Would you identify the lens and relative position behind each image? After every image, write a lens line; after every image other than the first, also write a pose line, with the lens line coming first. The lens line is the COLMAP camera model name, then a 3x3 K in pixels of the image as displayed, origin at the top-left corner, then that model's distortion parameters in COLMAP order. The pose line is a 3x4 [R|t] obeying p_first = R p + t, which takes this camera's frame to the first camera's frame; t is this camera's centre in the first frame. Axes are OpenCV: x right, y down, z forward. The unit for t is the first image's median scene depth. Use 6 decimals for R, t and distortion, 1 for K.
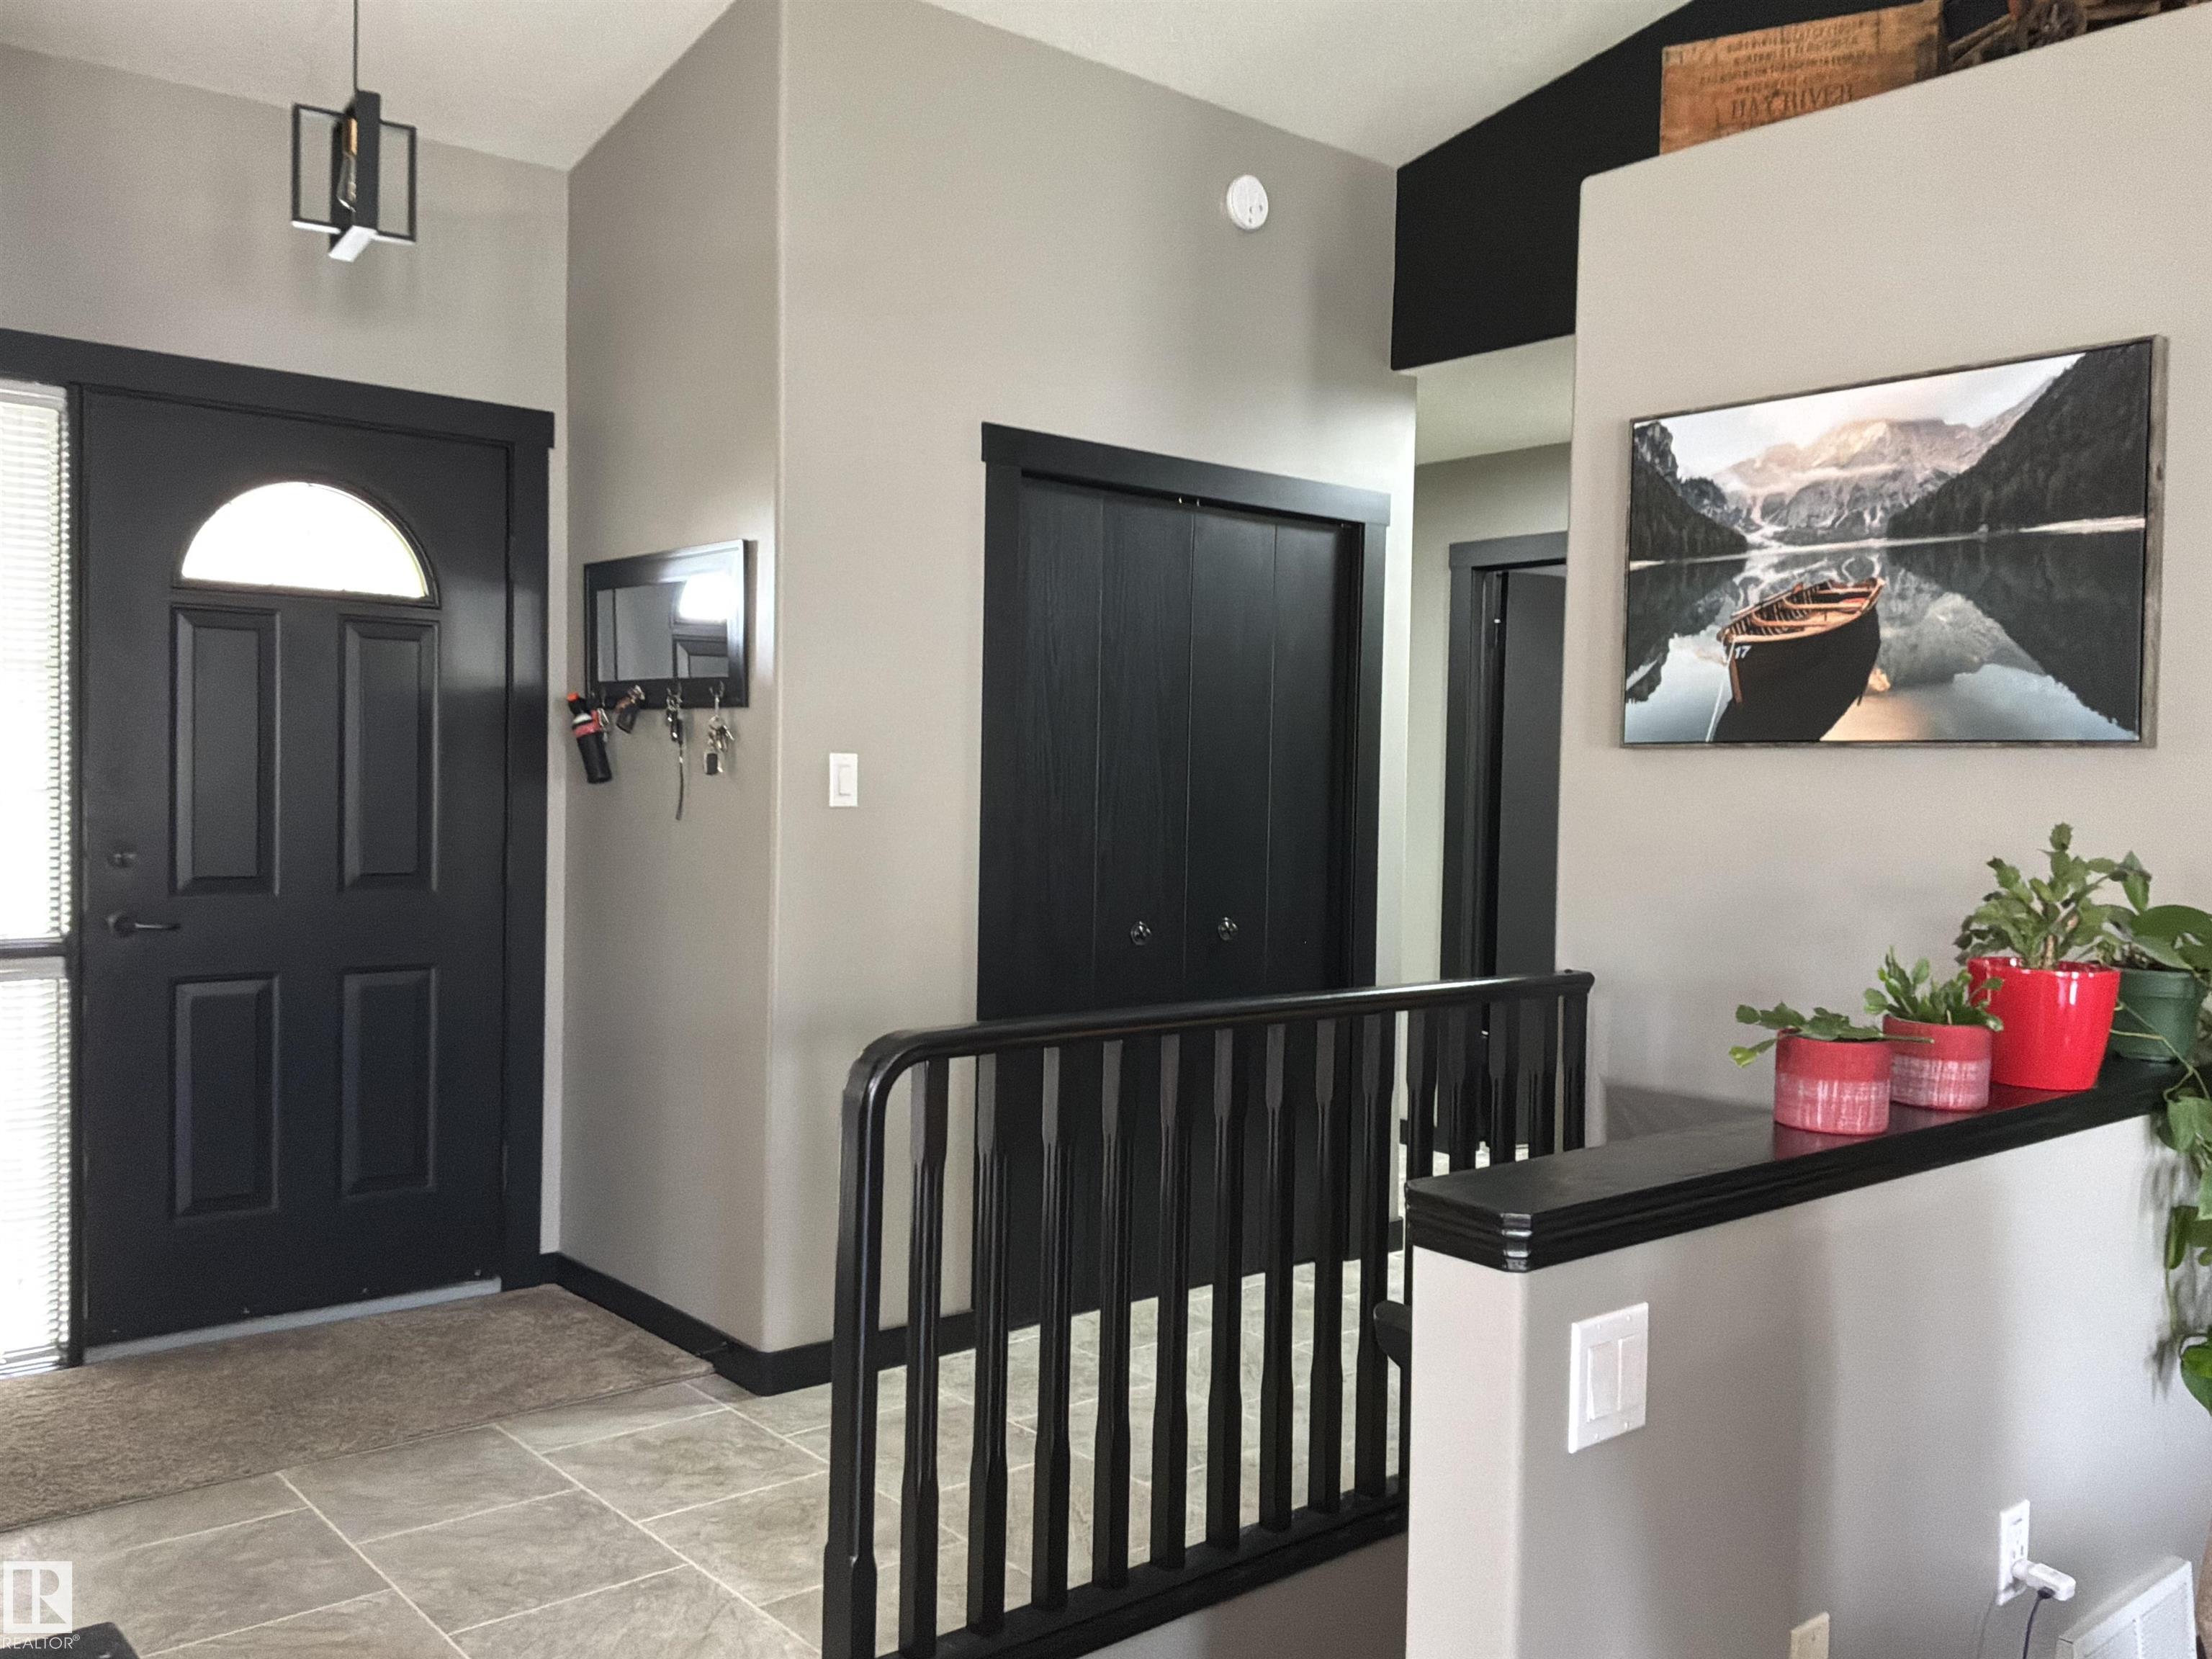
lens RADIAL K [[1834.2, 0, 1106.0], [0, 1834.2, 829.5], [0, 0, 1]] dist [-0.013389, -0.012937]
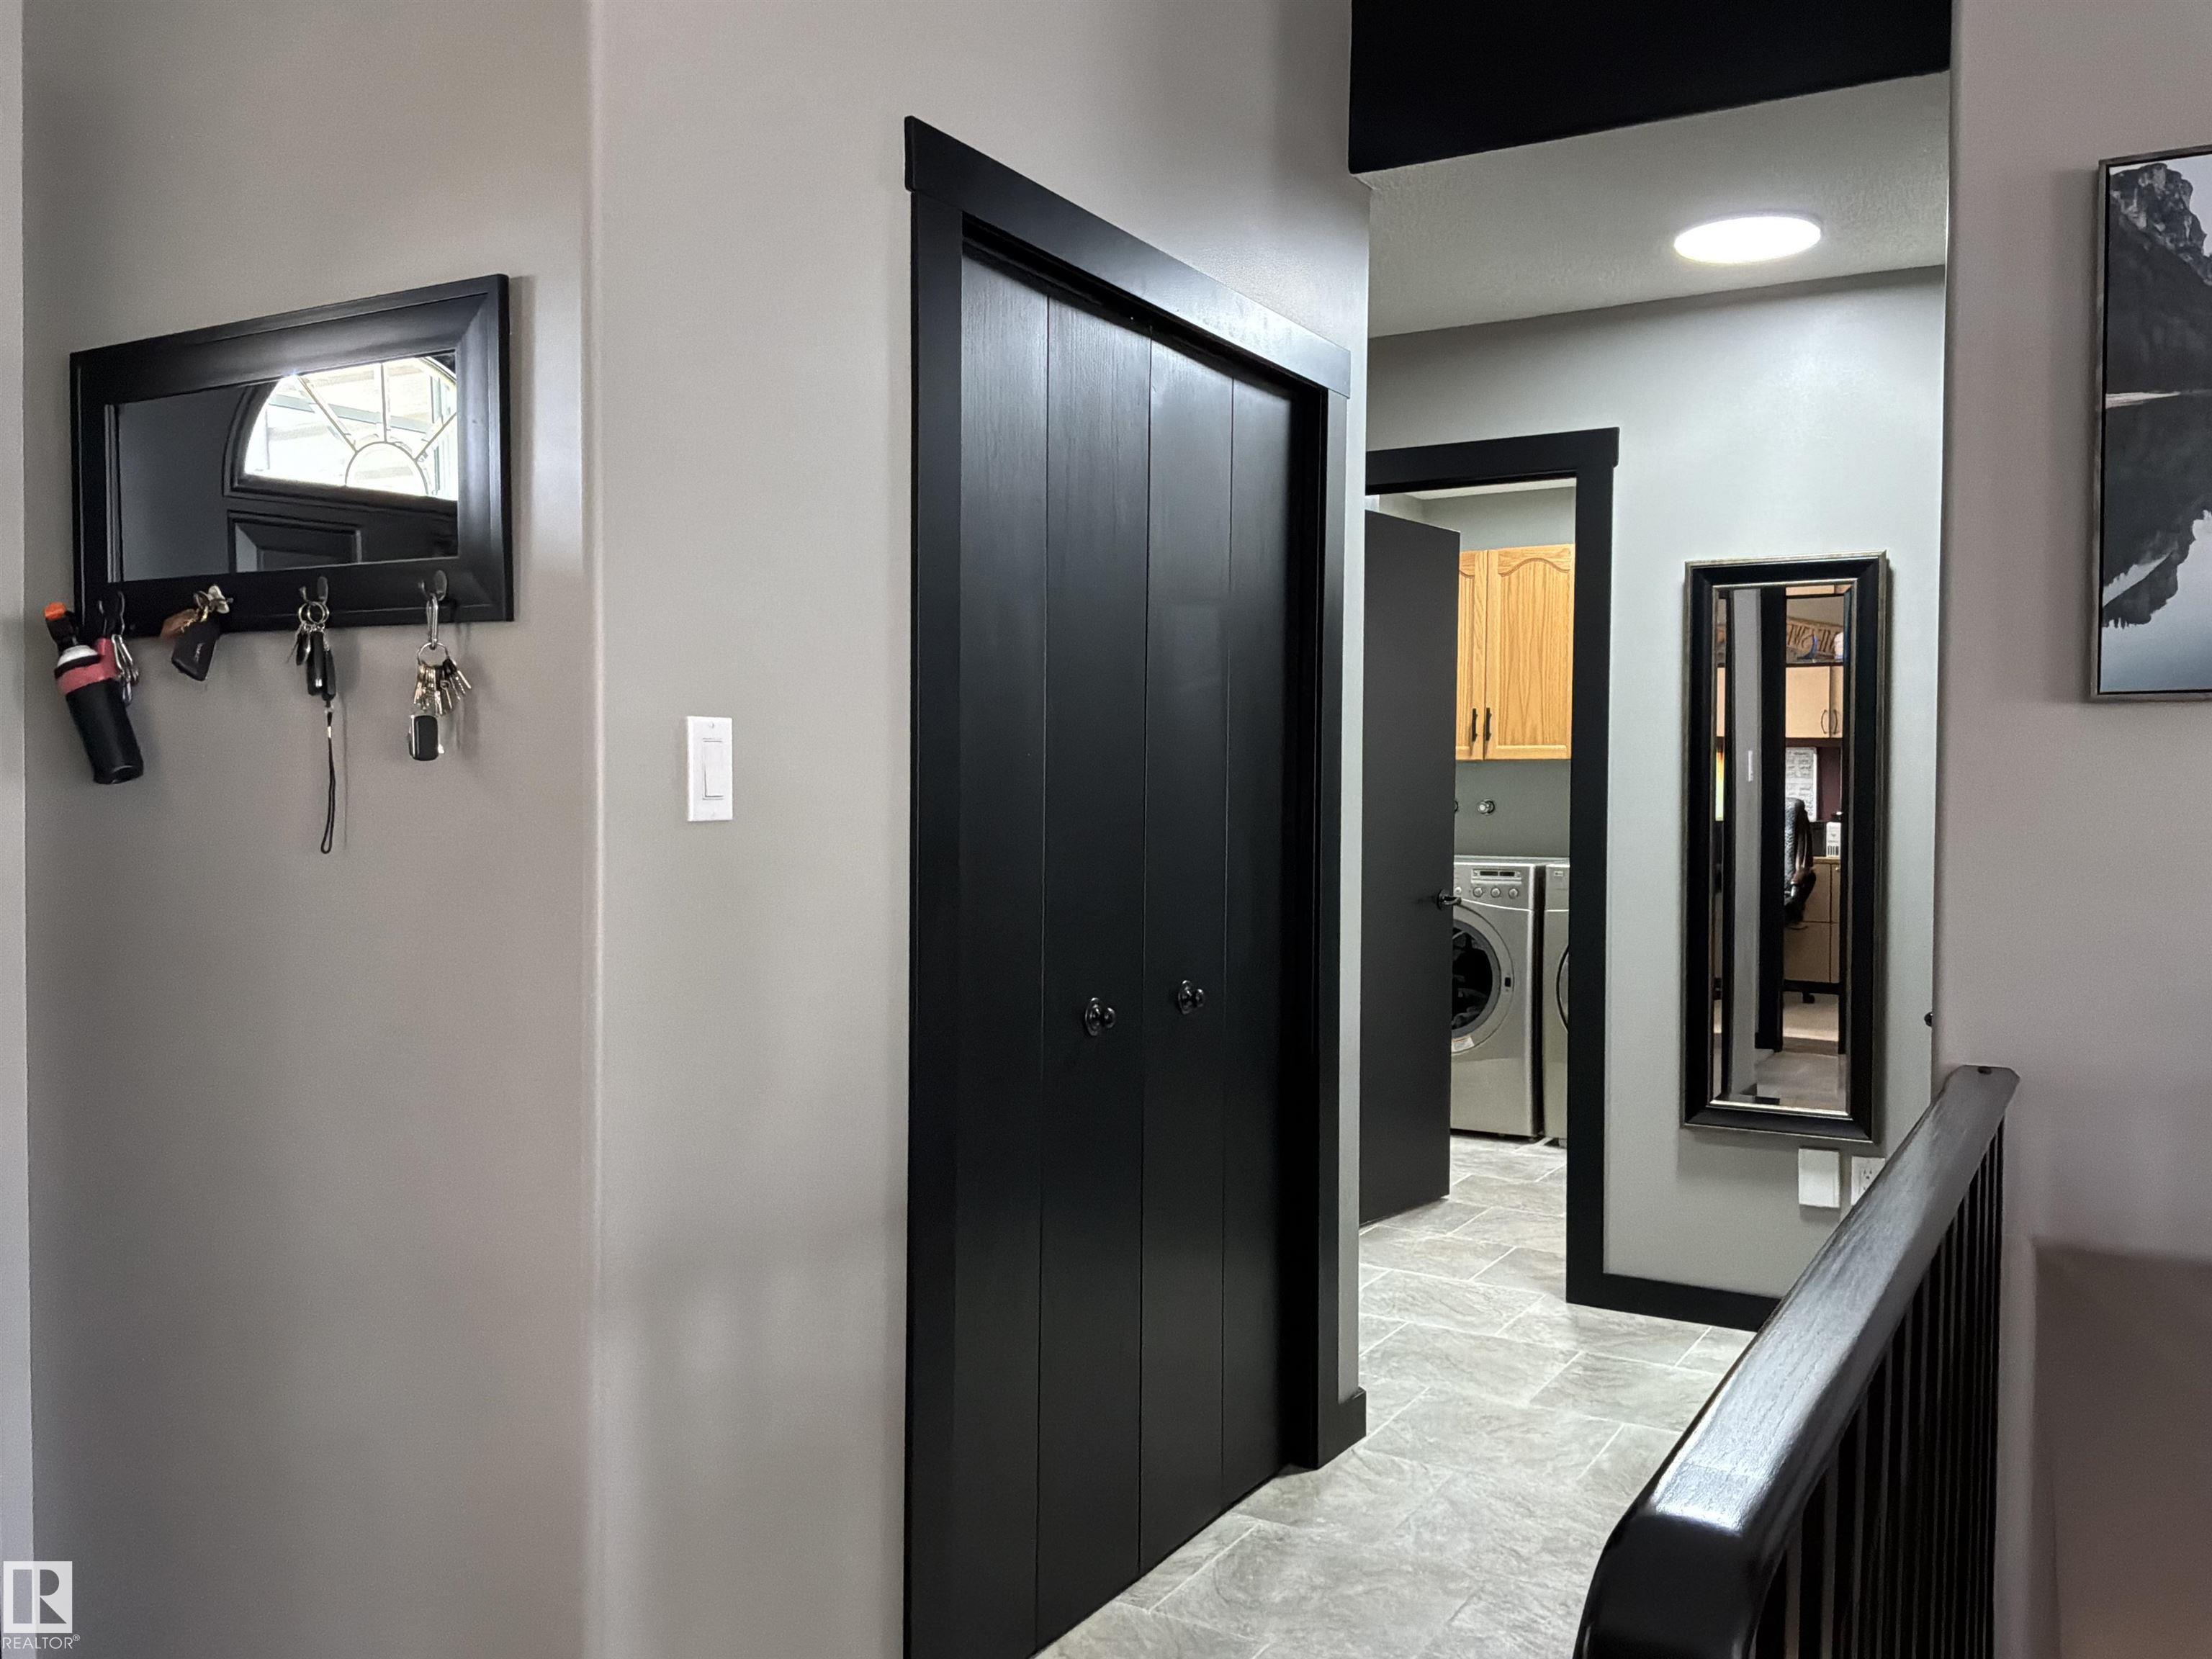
lens RADIAL K [[1834.2, 0, 1106.0], [0, 1834.2, 829.5], [0, 0, 1]] dist [-0.013389, -0.012937]
pose [[0.943794, -0.021119, 0.329858, -0.204841], [0.020318, 0.999776, 0.005875, -0.010681], [-0.329909, 0.001158, 0.944012, 0.479568]]
